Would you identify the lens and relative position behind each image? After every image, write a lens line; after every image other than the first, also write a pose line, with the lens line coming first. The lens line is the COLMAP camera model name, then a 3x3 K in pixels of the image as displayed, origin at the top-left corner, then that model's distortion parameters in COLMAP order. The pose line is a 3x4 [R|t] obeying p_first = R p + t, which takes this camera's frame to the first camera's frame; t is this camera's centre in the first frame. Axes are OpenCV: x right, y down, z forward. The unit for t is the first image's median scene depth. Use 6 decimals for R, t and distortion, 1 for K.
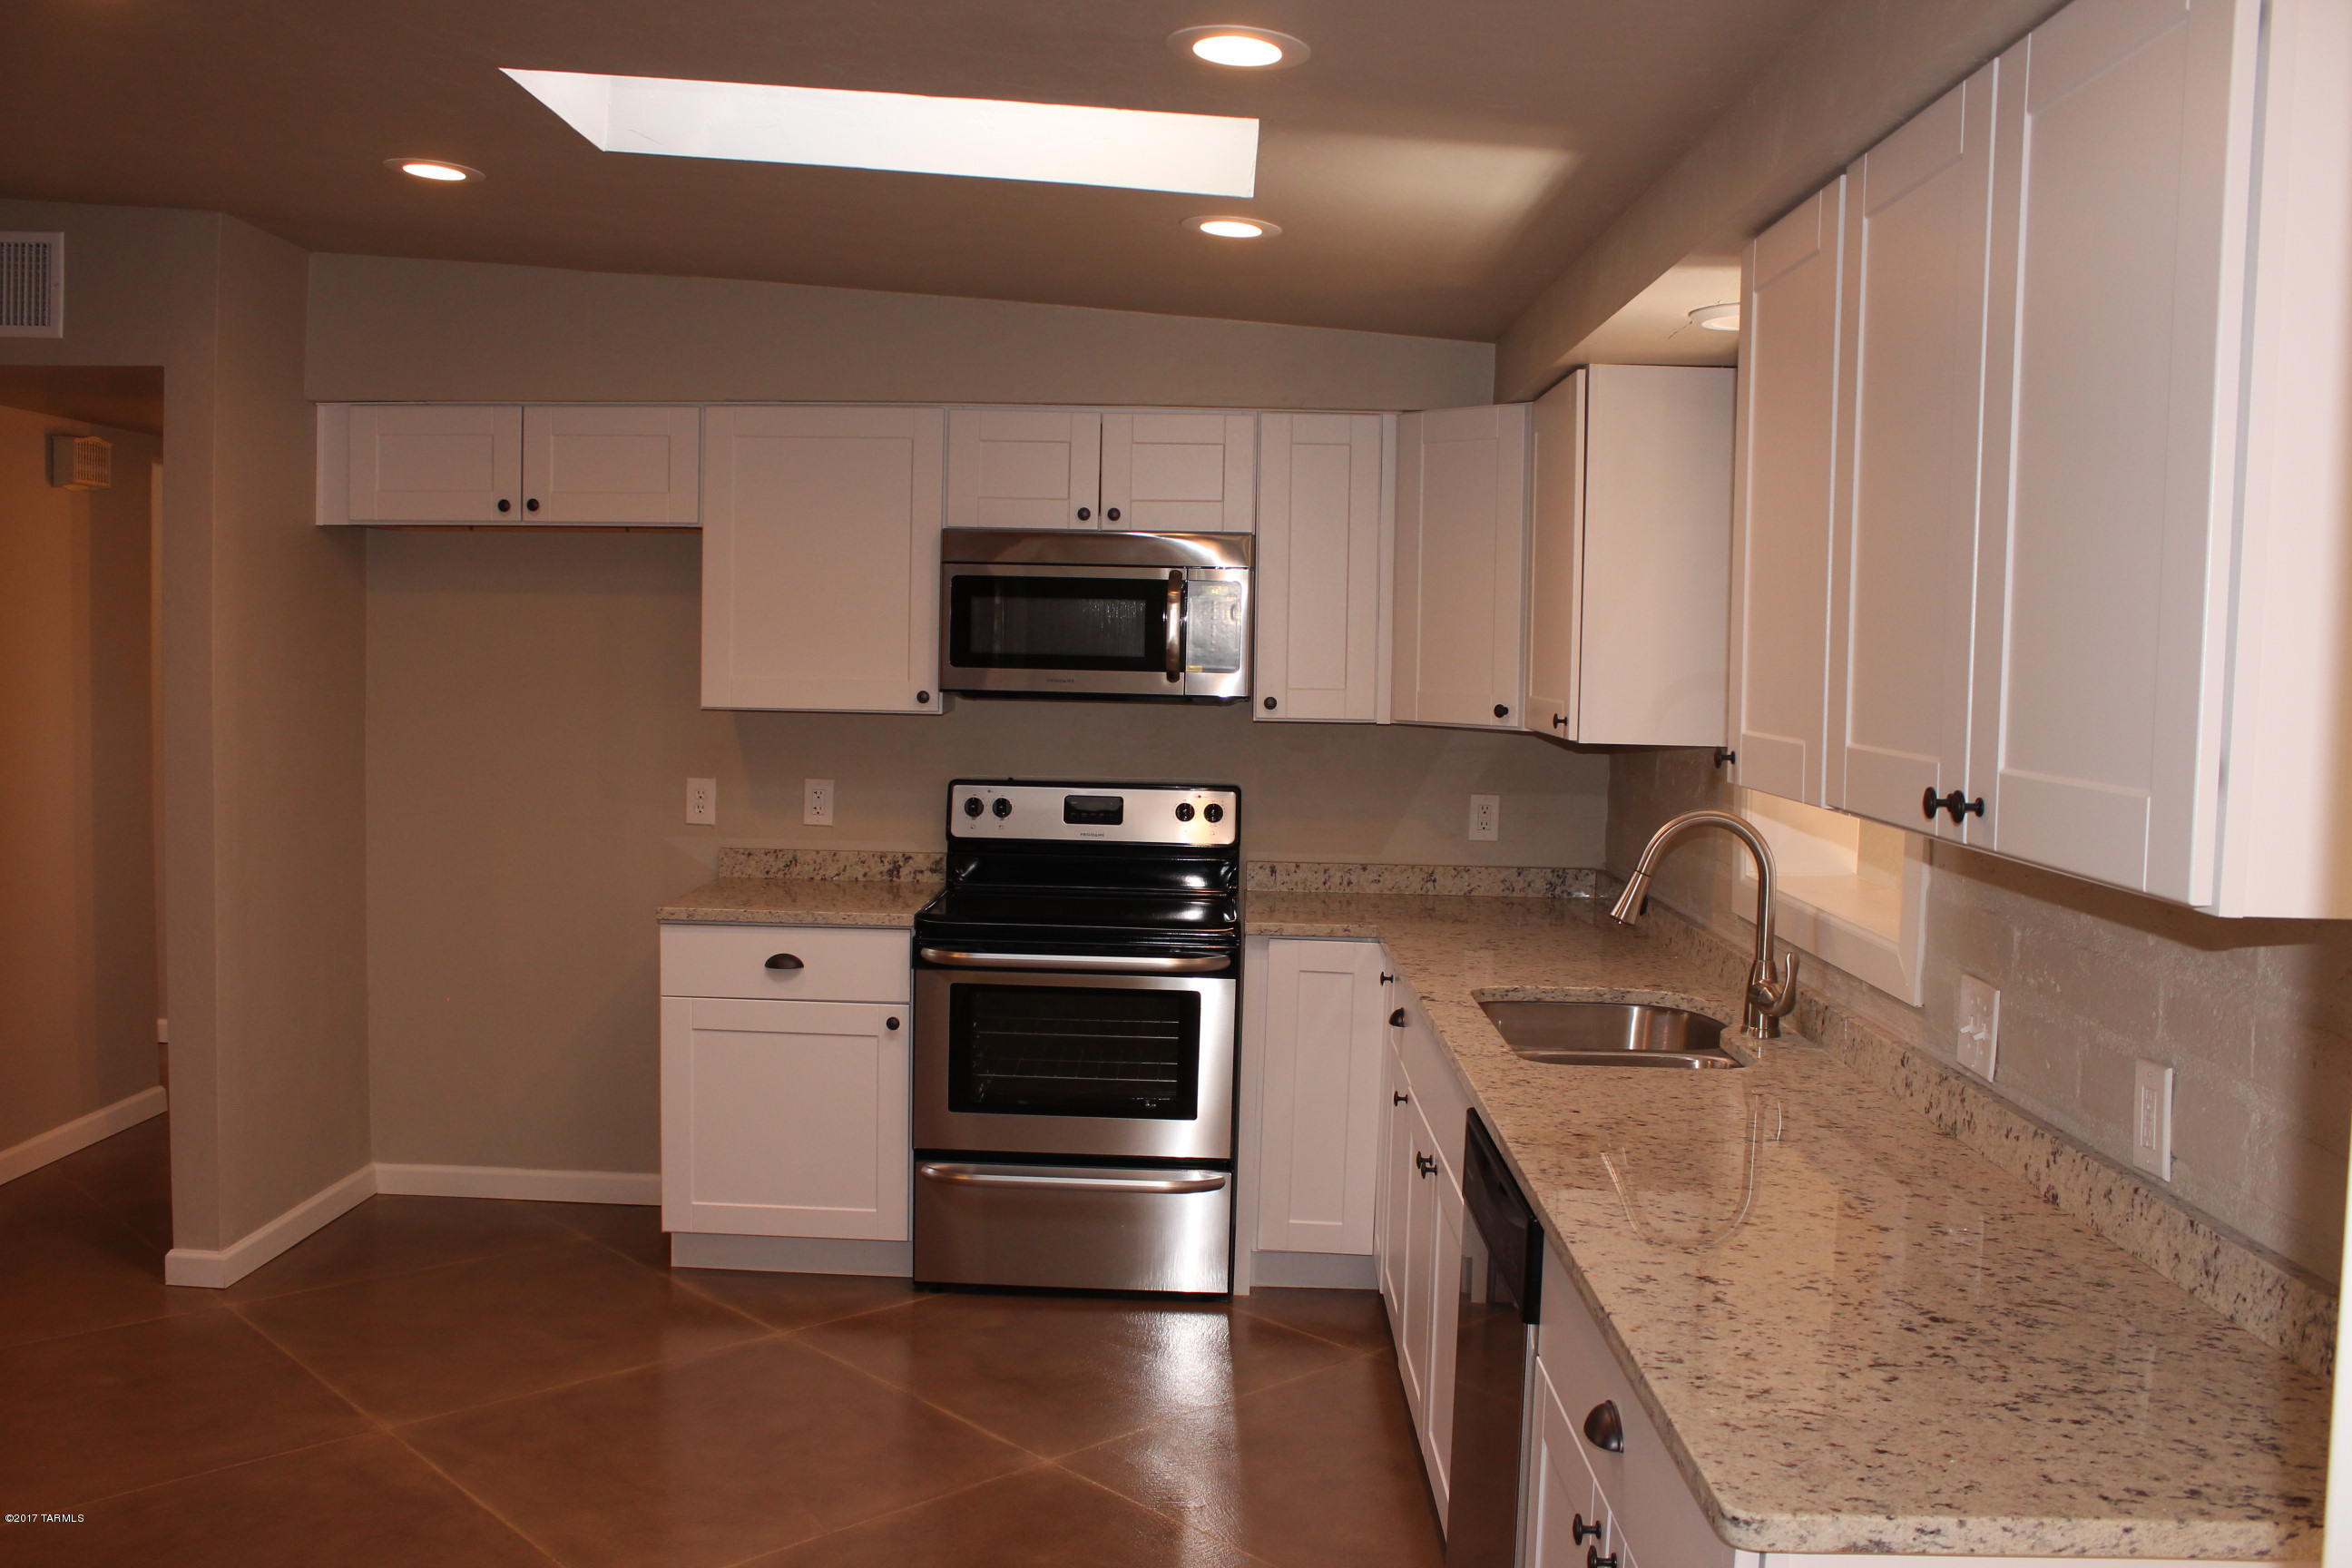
lens RADIAL K [[1999.0, 0, 1157.9], [0, 1999.0, 796.5], [0, 0, 1]] dist [-0.173278, 0.170515]
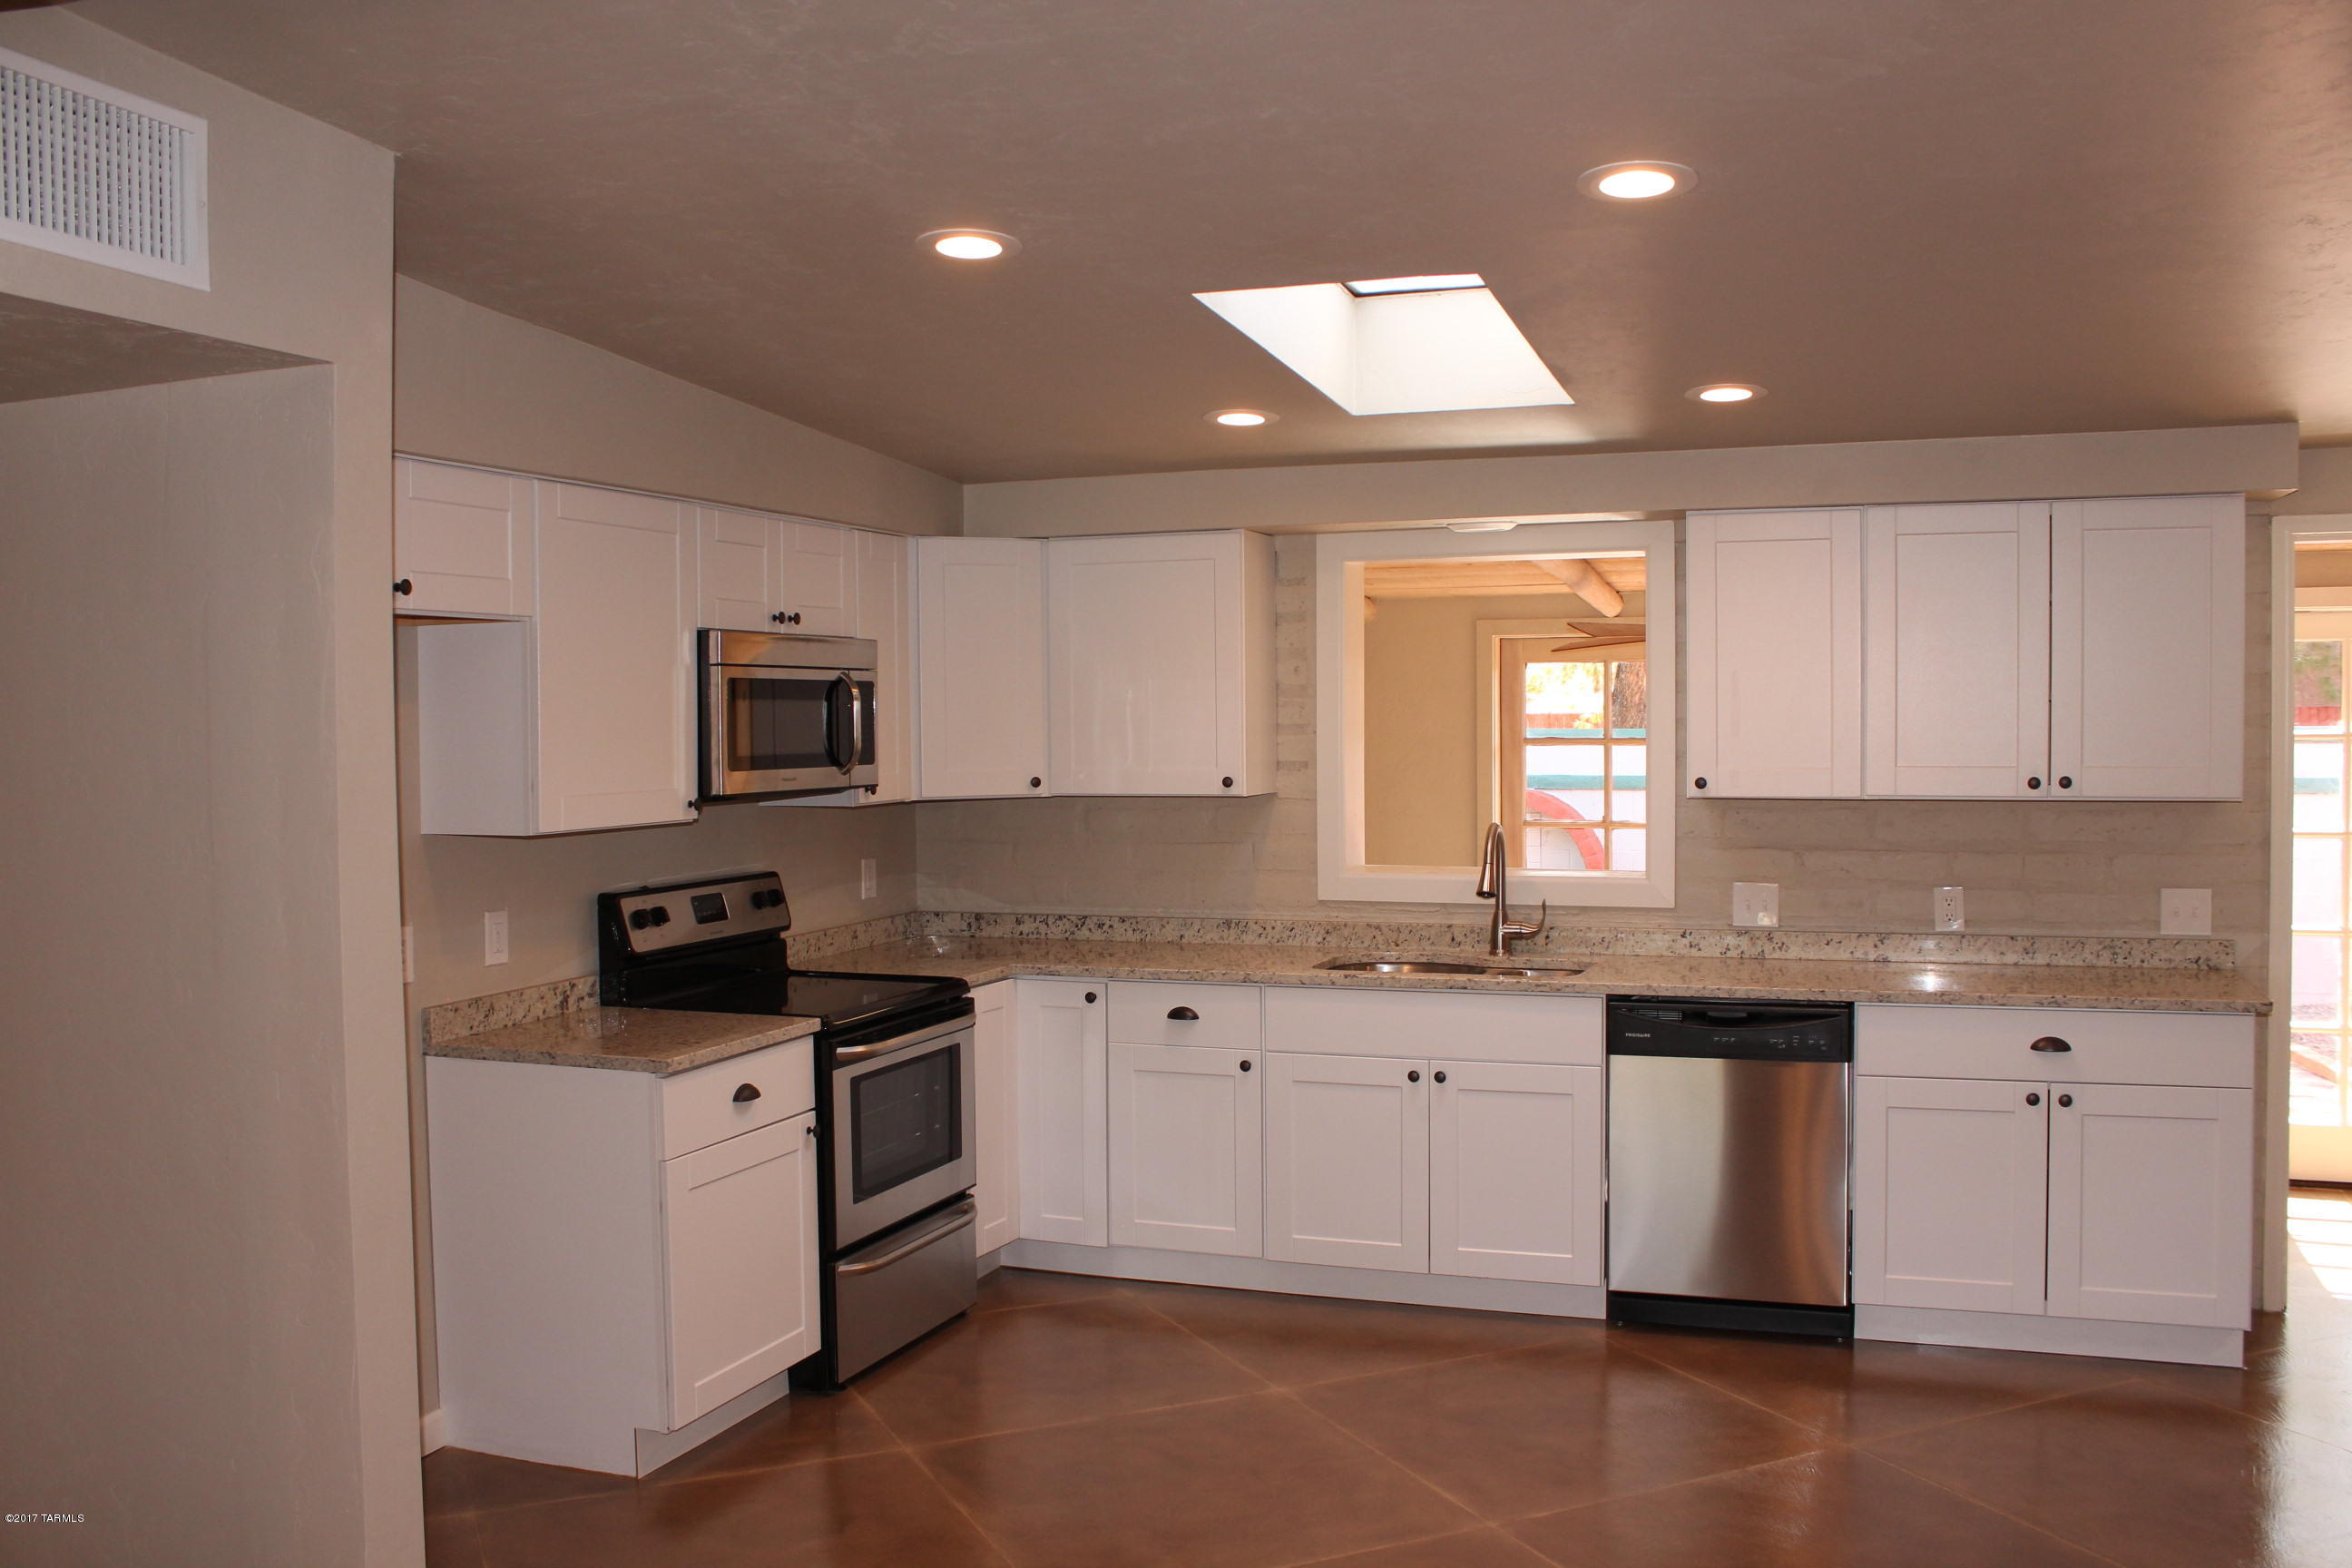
lens RADIAL K [[1920.4, 0, 1210.6], [0, 1920.4, 787.9], [0, 0, 1]] dist [-0.189774, 0.137878]
pose [[0.331341, -0.058723, 0.941682, -0.847828], [0.092936, 0.995239, 0.029362, -0.058420], [-0.938923, 0.077787, 0.335221, 0.434548]]
